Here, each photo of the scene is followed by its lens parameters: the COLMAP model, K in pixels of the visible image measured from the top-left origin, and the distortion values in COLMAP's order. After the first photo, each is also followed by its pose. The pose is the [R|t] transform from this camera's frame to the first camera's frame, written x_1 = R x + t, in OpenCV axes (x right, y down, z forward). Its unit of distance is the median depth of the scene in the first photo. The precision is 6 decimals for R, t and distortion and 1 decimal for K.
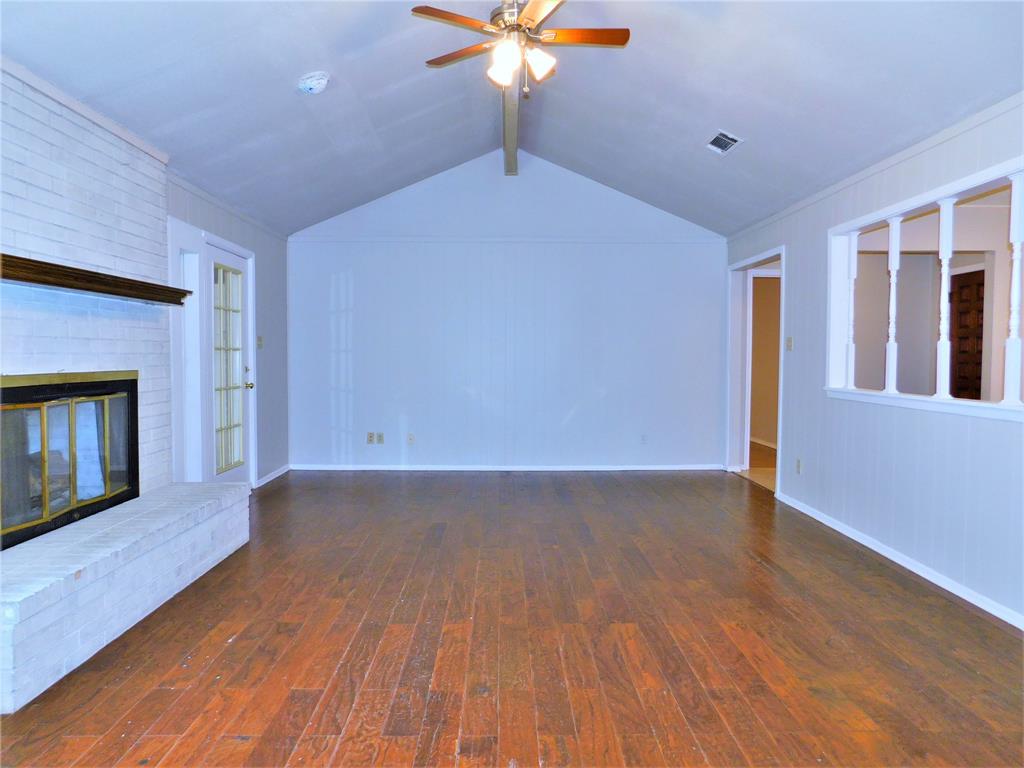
lens RADIAL K [[665.4, 0, 474.4], [0, 665.4, 382.8], [0, 0, 1]] dist [-0.175236, 0.063859]
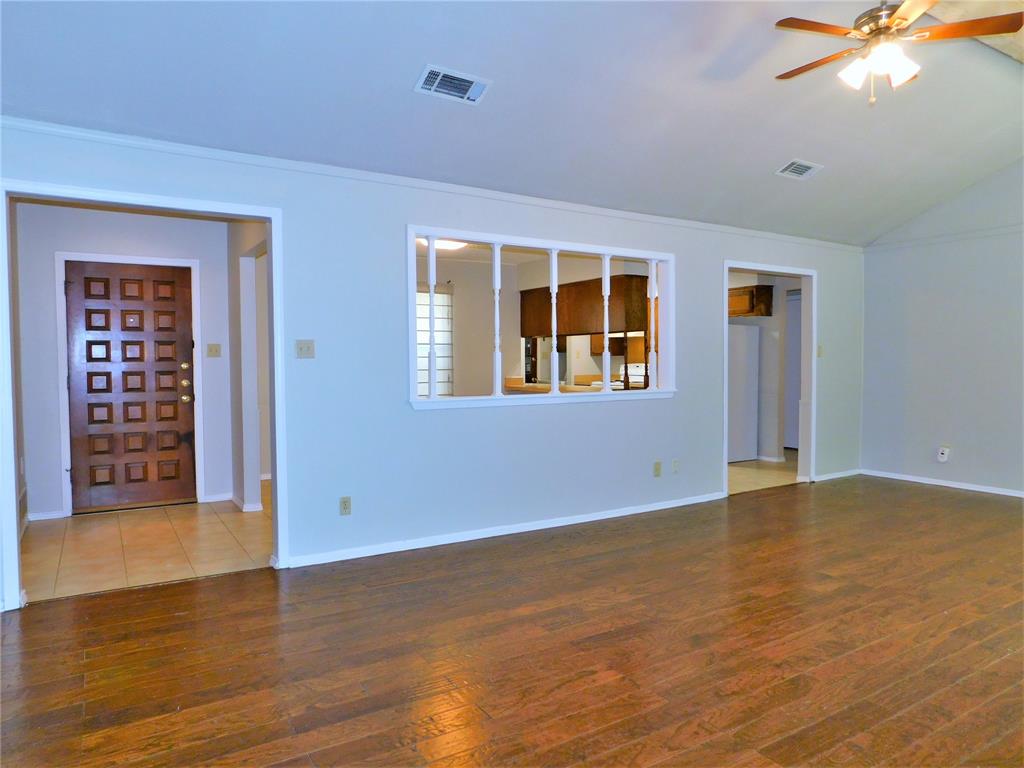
lens RADIAL K [[673.2, 0, 512.0], [0, 673.2, 384.0], [0, 0, 1]] dist [-0.080775, 0.064441]
pose [[-0.563505, -0.030562, 0.825547, -0.437422], [0.037074, 0.997373, 0.062229, -0.096529], [-0.825280, 0.065673, -0.560892, 1.968513]]
